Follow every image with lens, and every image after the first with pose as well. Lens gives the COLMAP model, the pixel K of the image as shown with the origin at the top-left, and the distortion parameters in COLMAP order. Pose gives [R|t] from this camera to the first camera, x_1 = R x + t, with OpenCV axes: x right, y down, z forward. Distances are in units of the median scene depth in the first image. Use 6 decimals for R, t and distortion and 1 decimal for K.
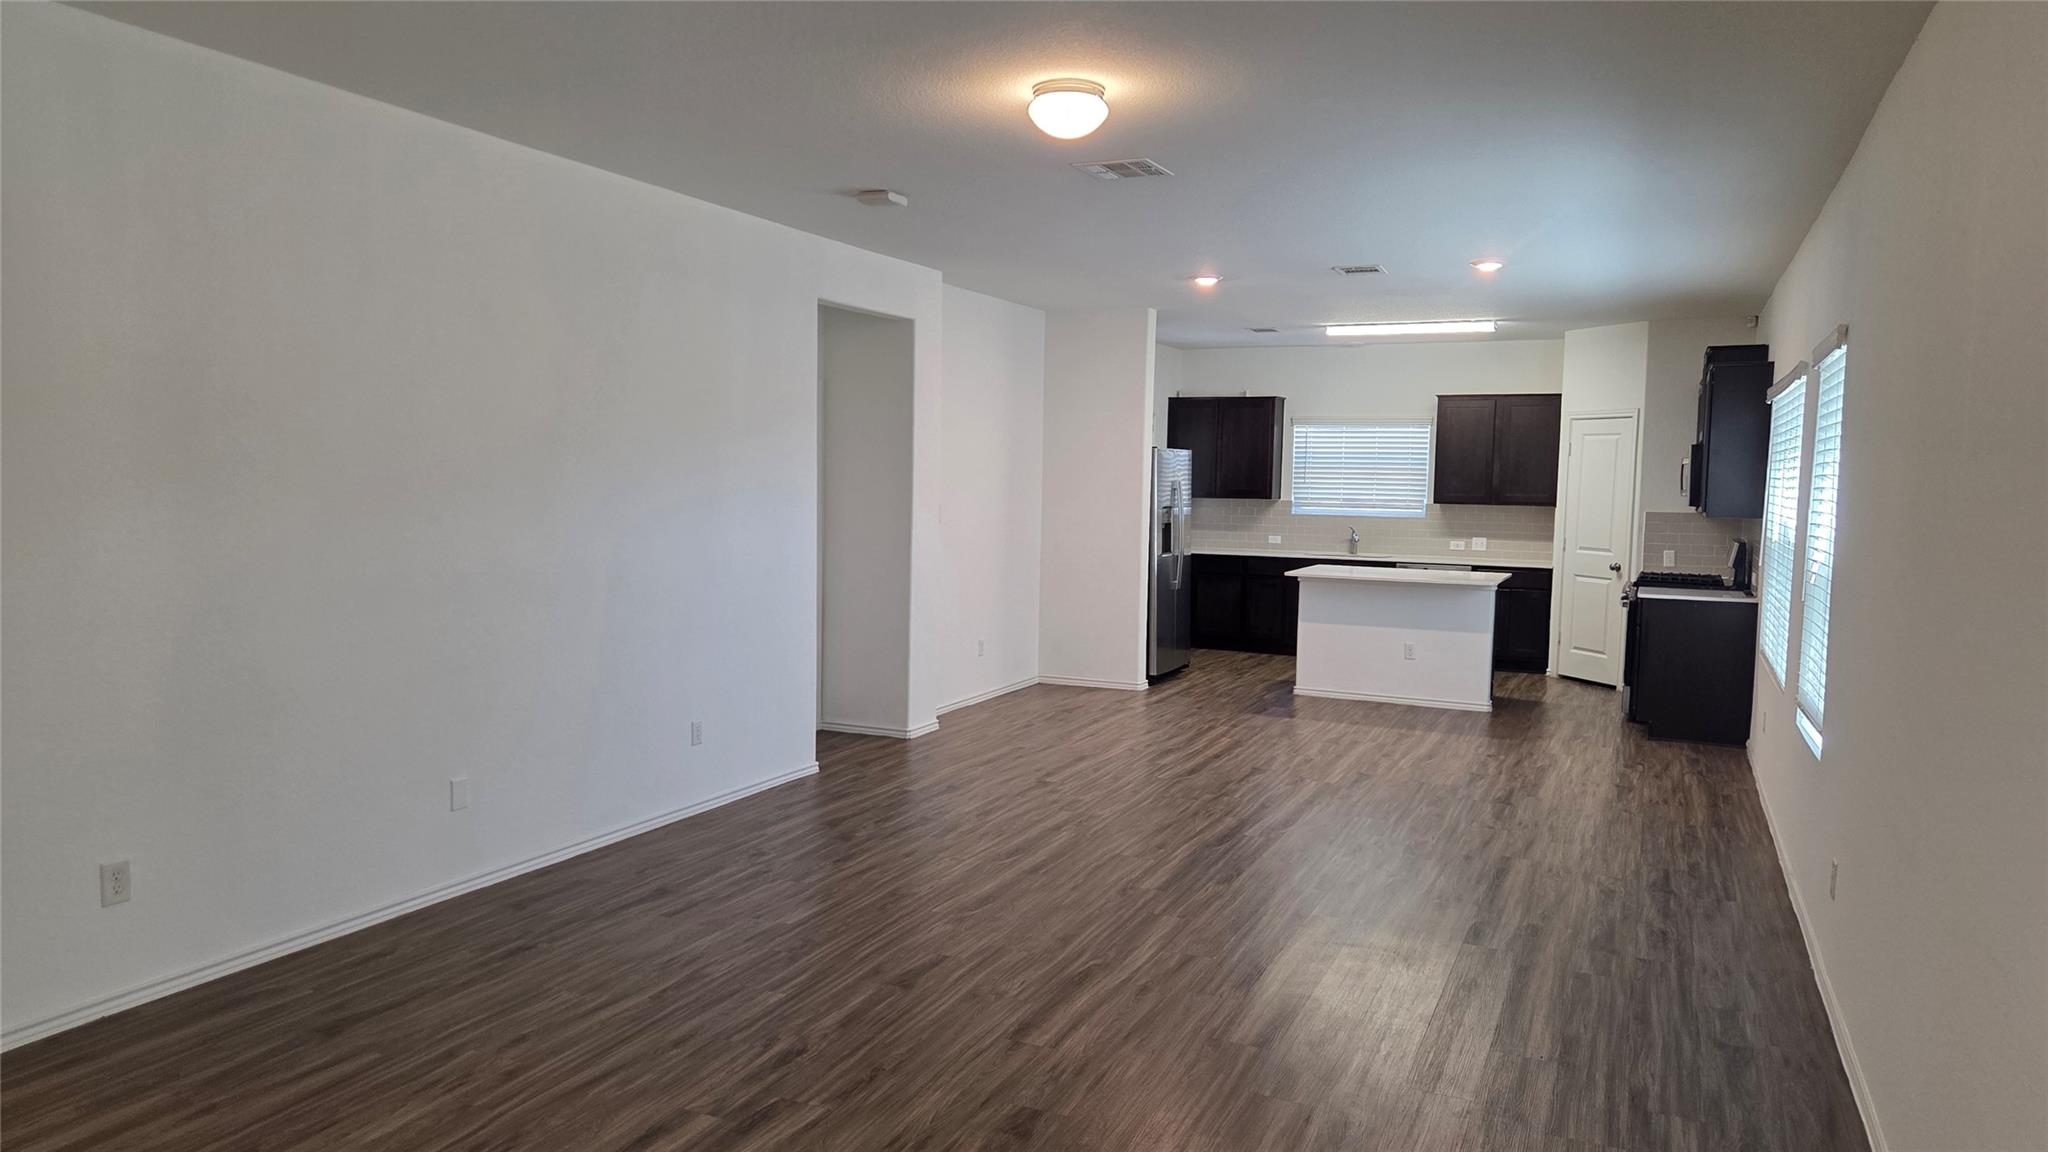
lens RADIAL K [[1376.7, 0, 1018.5], [0, 1376.7, 594.5], [0, 0, 1]] dist [0.074412, -0.033992]
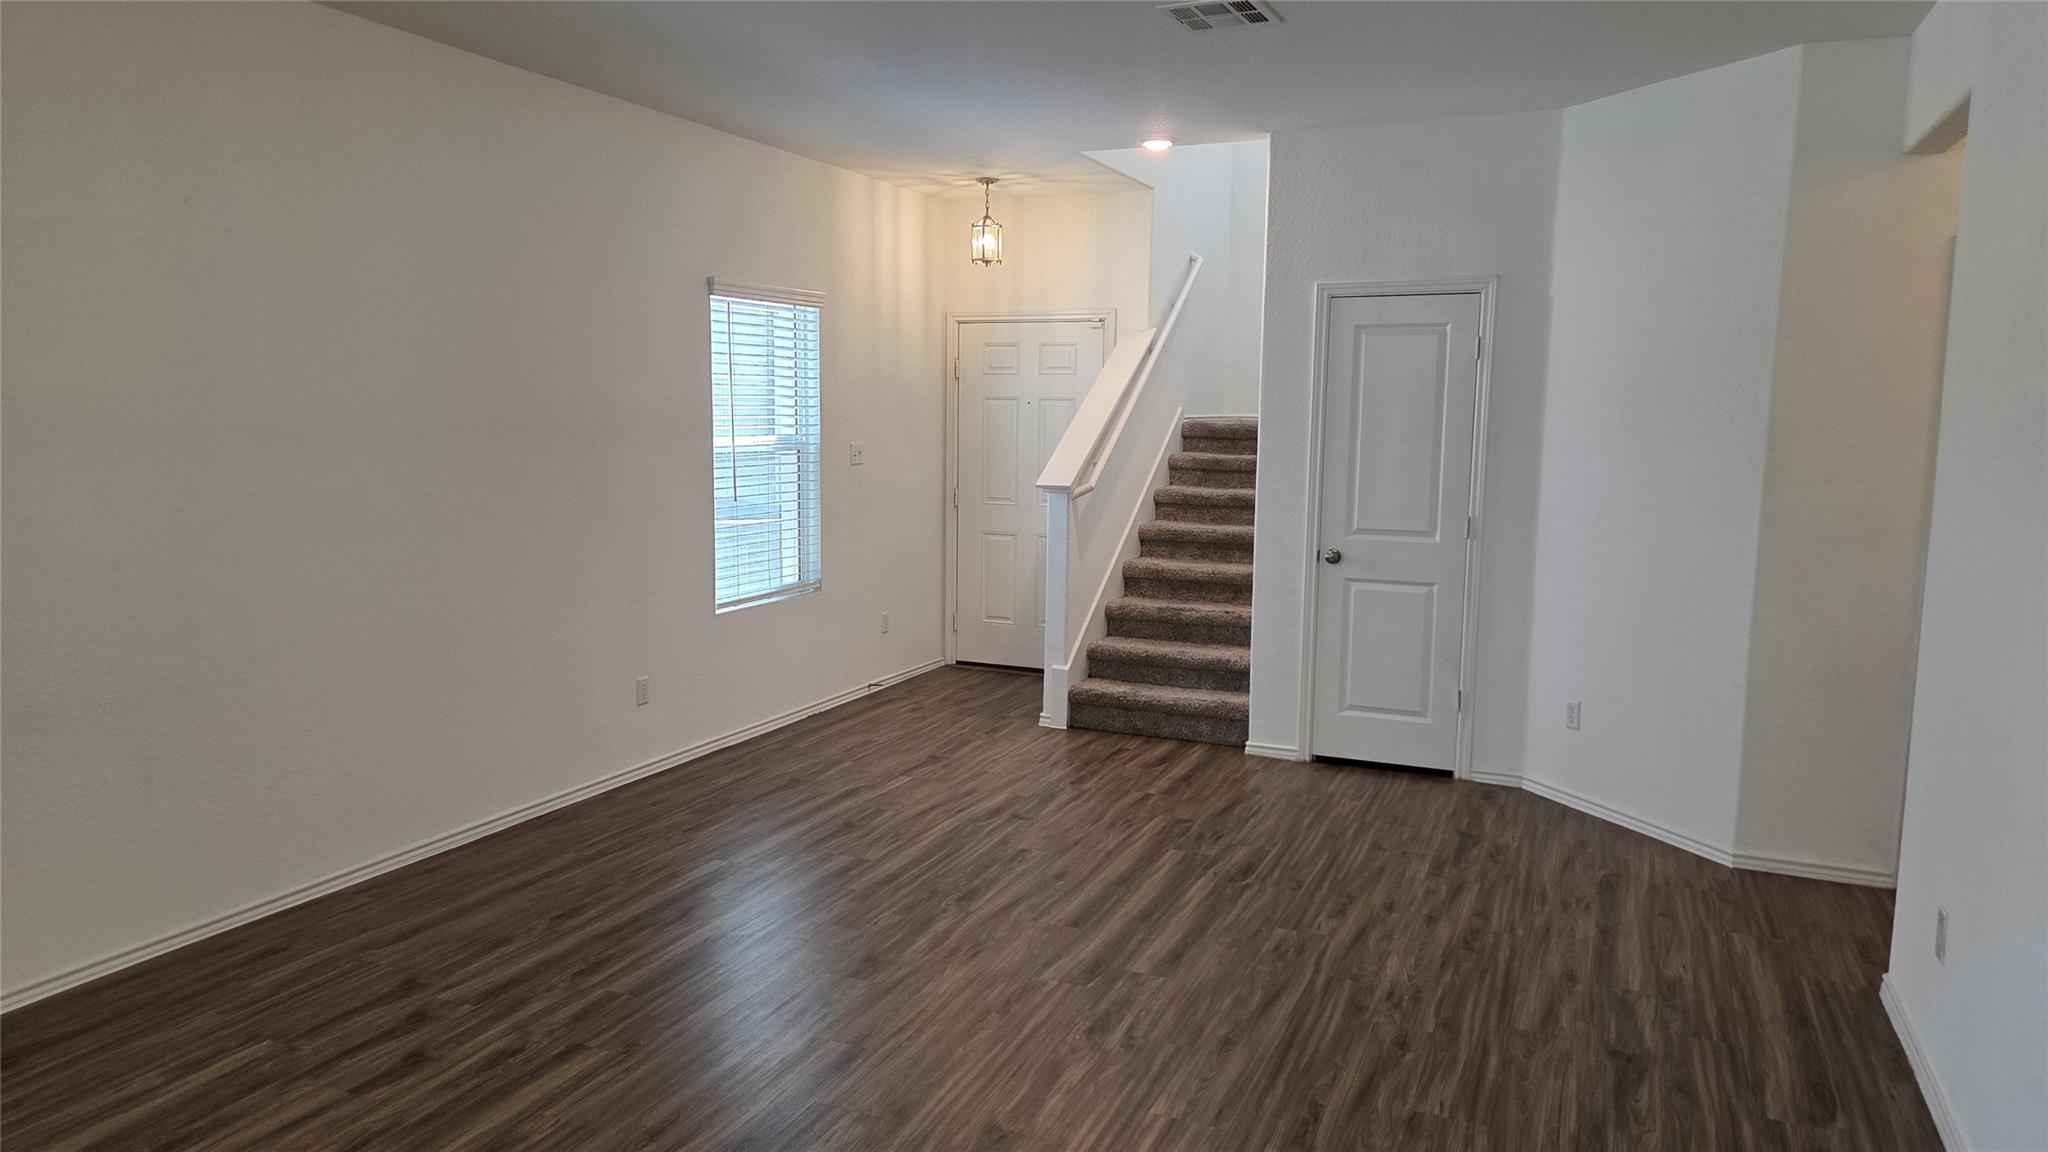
lens RADIAL K [[1376.7, 0, 1028.7], [0, 1376.7, 567.7], [0, 0, 1]] dist [0.074412, -0.033992]
pose [[-0.999259, -0.026046, -0.028330, -0.029376], [-0.031206, 0.979203, 0.200470, -0.060239], [0.022519, 0.201206, -0.979290, 0.678186]]
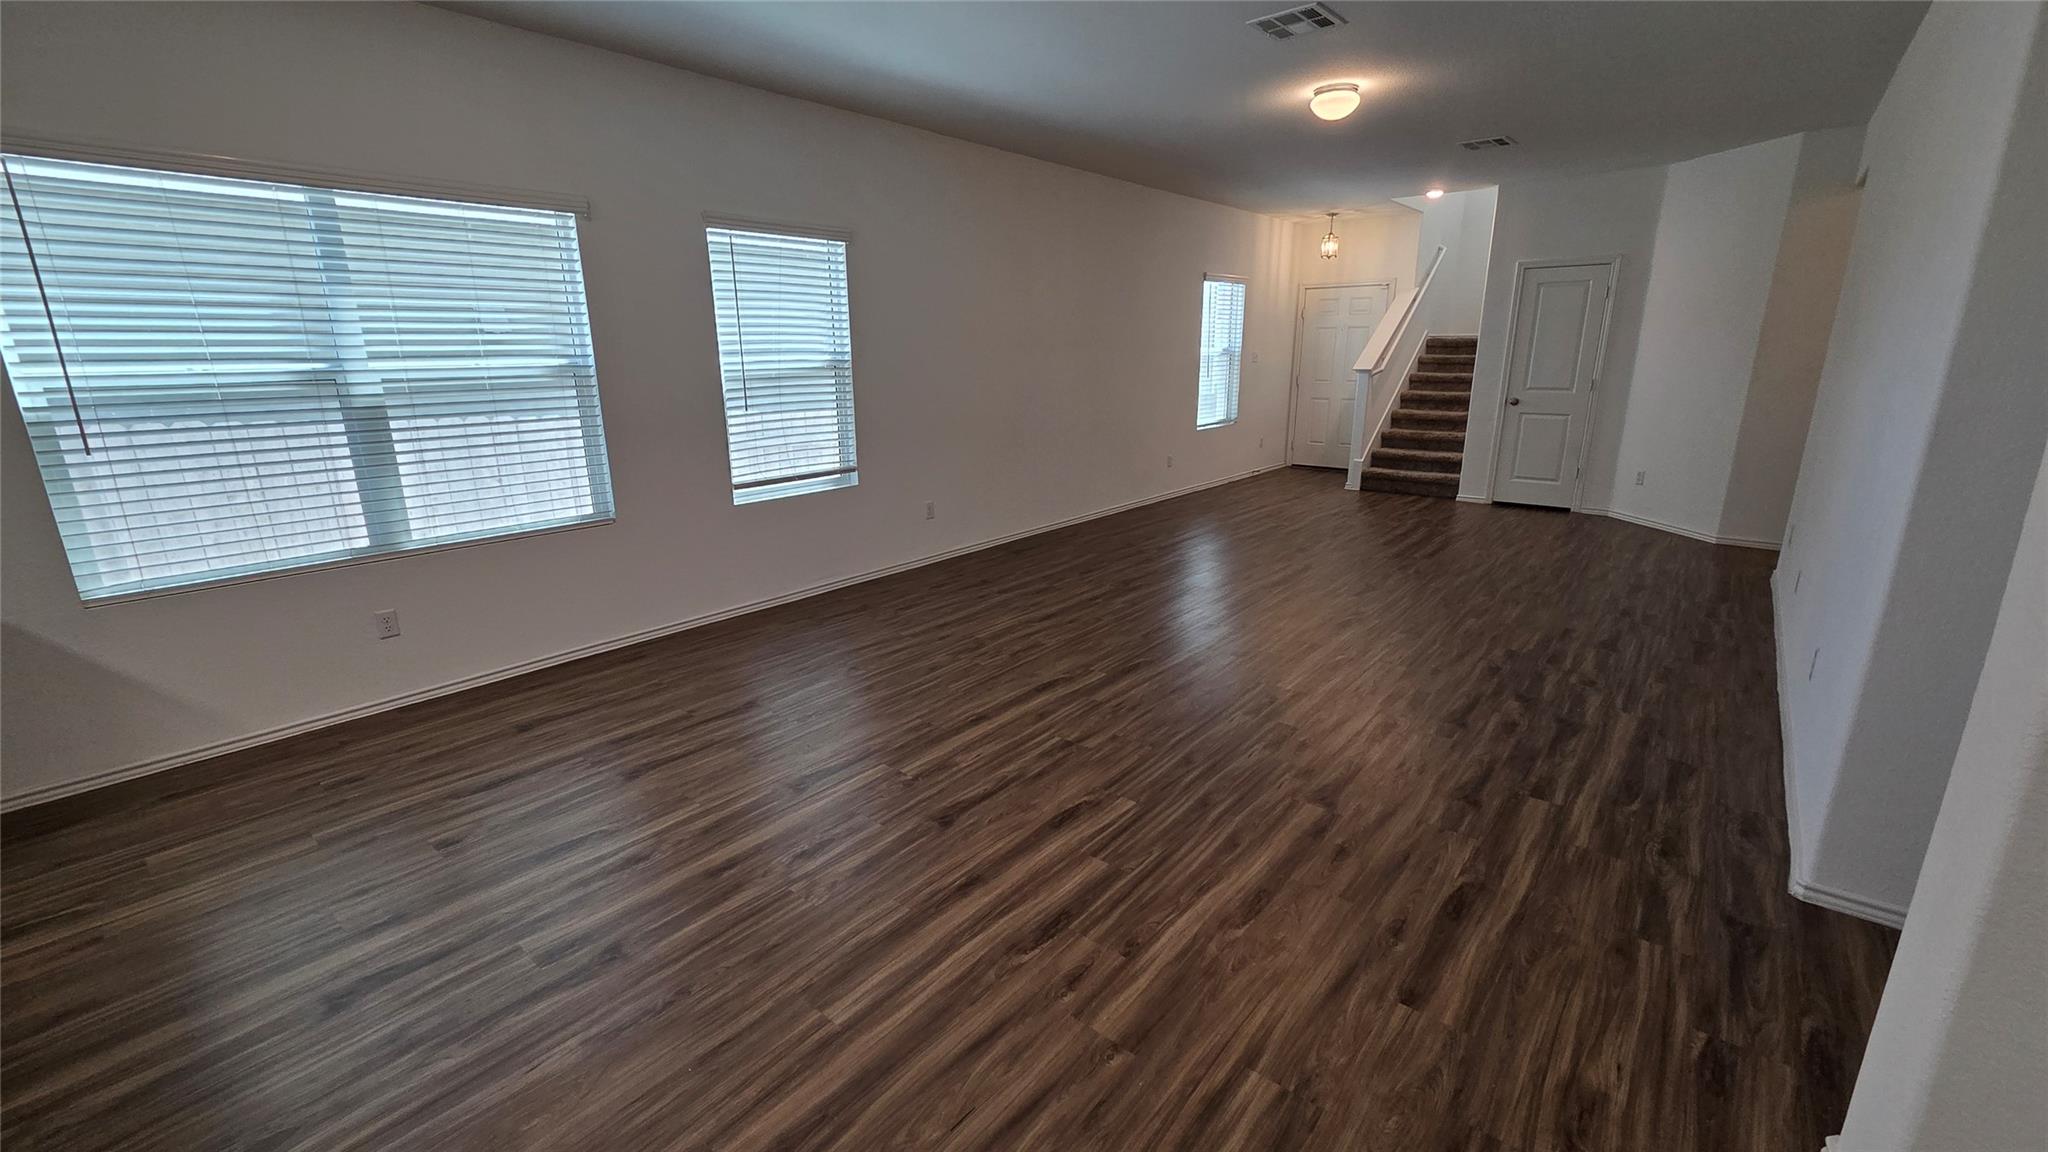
lens RADIAL K [[848.9, 0, 1006.0], [0, 848.9, 568.4], [0, 0, 1]] dist [0.001966, -0.000097]
pose [[-0.963198, -0.076770, 0.257598, 0.046064], [0.014807, 0.941738, 0.336022, -0.067788], [-0.268386, 0.327470, -0.905943, 0.929387]]
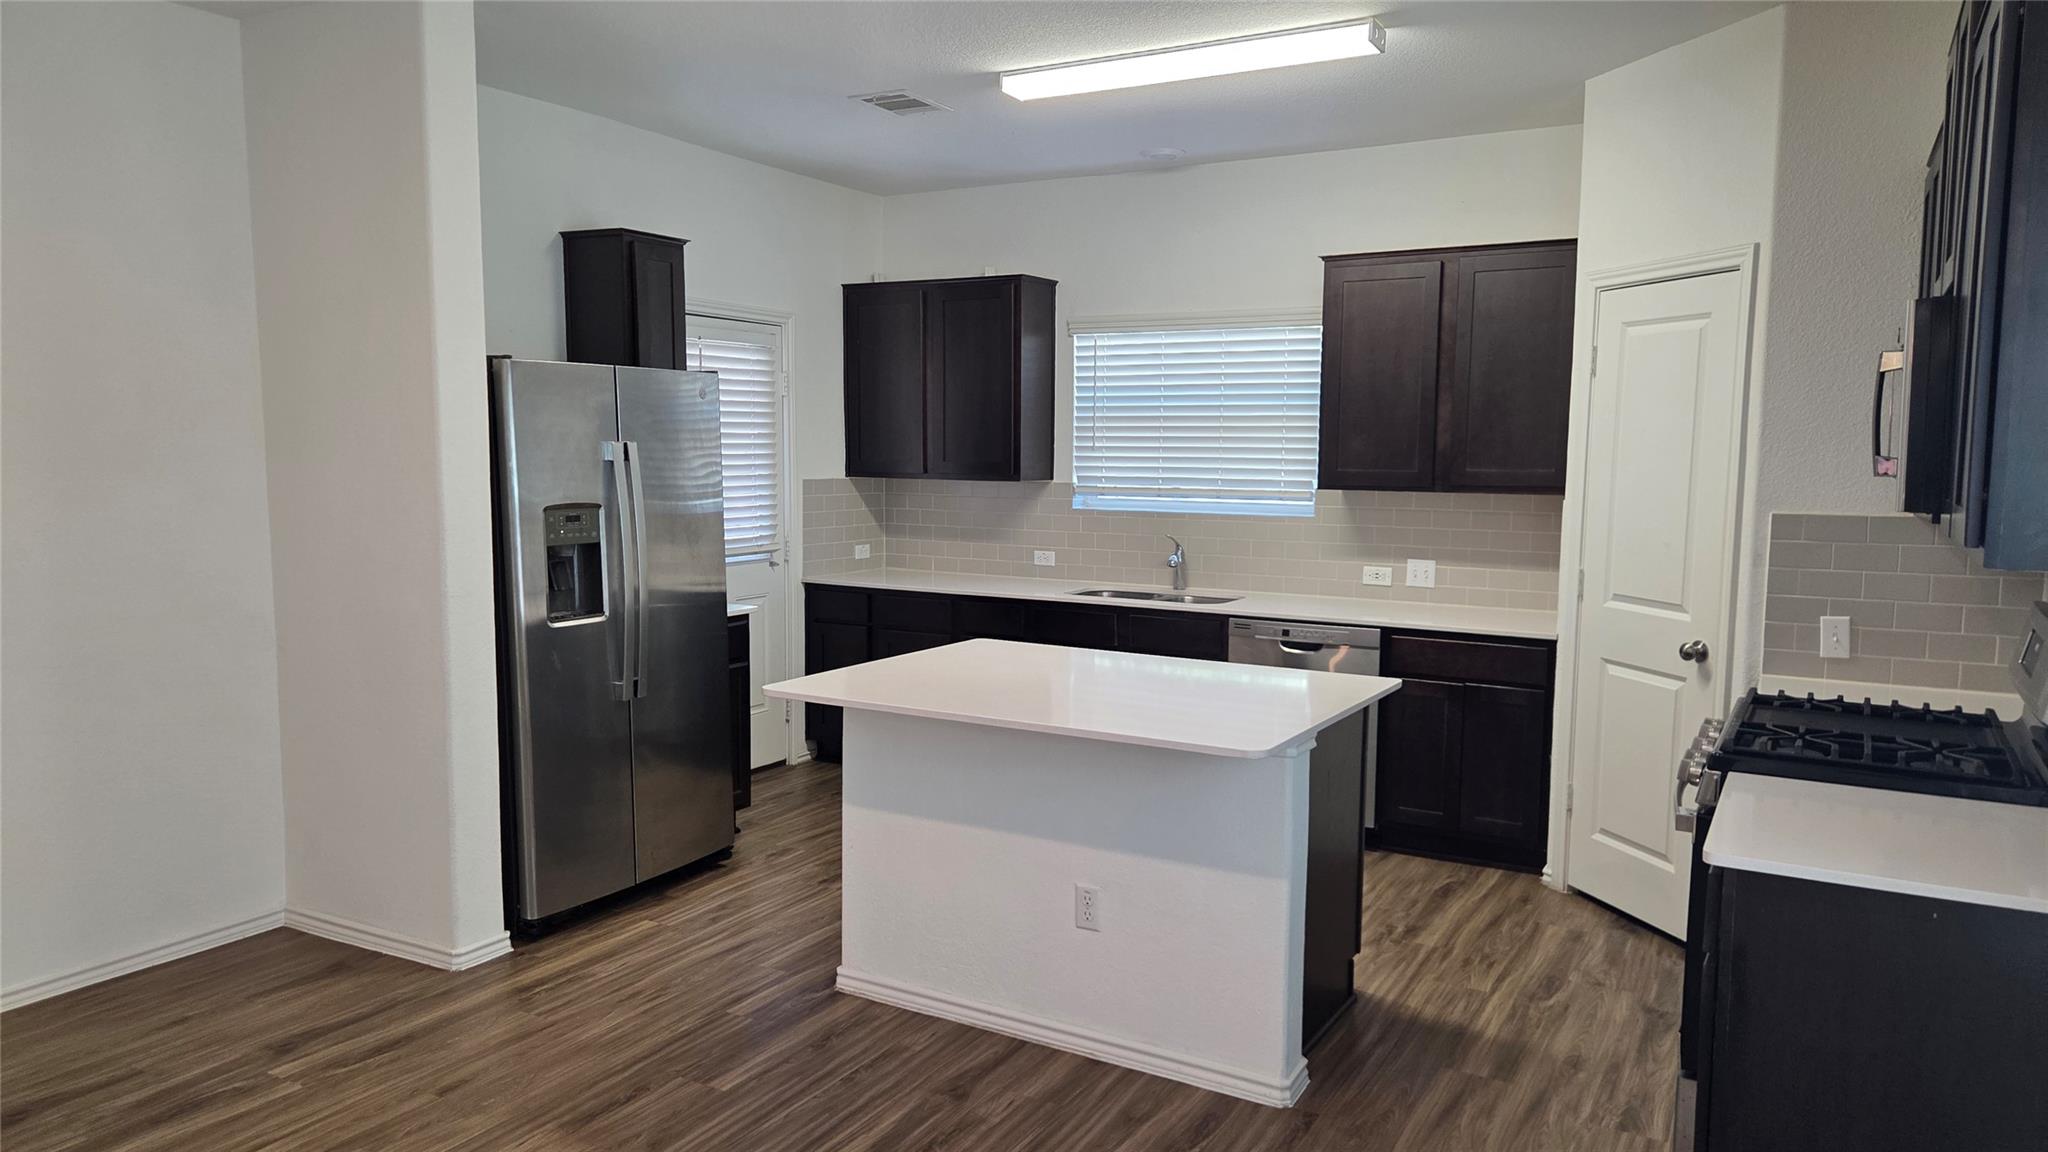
lens RADIAL K [[1376.7, 0, 1048.6], [0, 1376.7, 594.2], [0, 0, 1]] dist [0.074412, -0.033992]
pose [[0.996781, 0.000813, -0.080168, 0.281143], [0.000737, 0.999814, 0.019296, -0.044519], [0.080168, -0.019293, 0.996595, 0.598066]]
